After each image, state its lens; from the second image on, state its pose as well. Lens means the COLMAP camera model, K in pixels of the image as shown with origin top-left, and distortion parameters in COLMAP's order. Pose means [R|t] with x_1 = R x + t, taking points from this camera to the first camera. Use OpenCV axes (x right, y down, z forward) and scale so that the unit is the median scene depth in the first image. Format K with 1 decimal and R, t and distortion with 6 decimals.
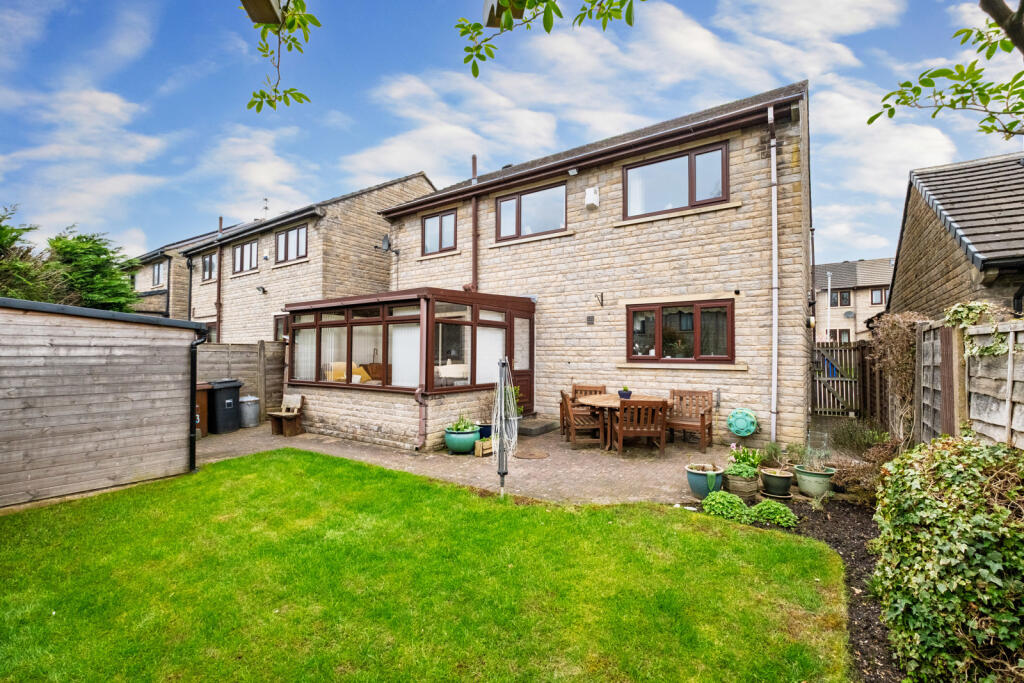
lens RADIAL K [[441.8, 0, 512.0], [0, 441.8, 341.5], [0, 0, 1]] dist [-0.000429, -0.000084]
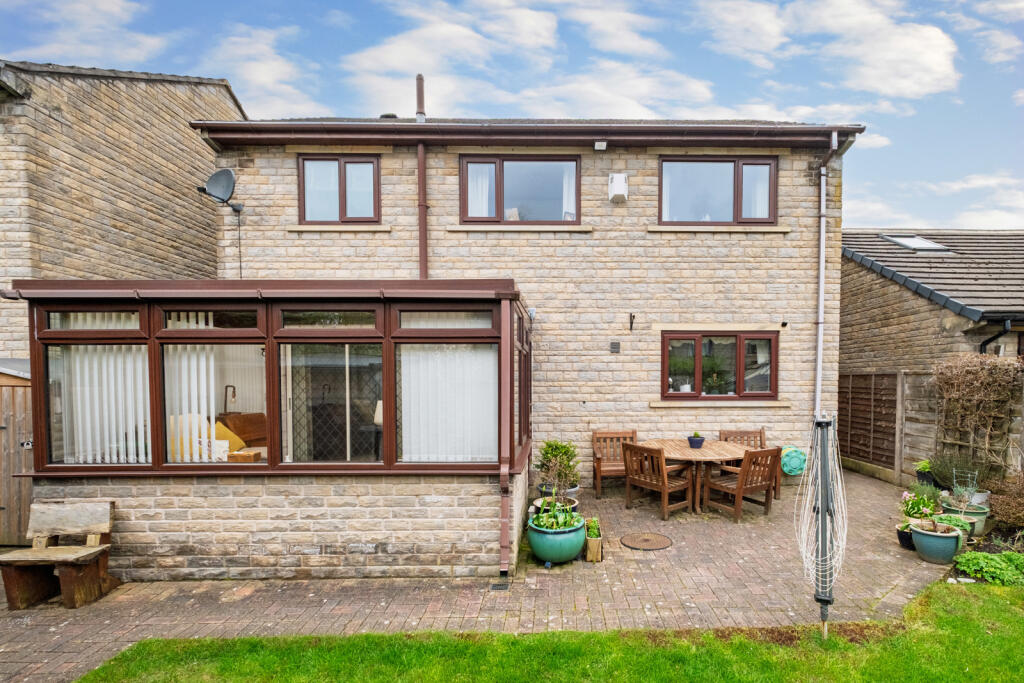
lens RADIAL K [[455.8, 0, 513.7], [0, 455.8, 392.8], [0, 0, 1]] dist [-0.001858, -0.000341]
pose [[0.810808, -0.025858, 0.584741, -0.455359], [-0.011095, 0.998165, 0.059525, -0.014682], [-0.585207, -0.054751, 0.809033, 0.464558]]
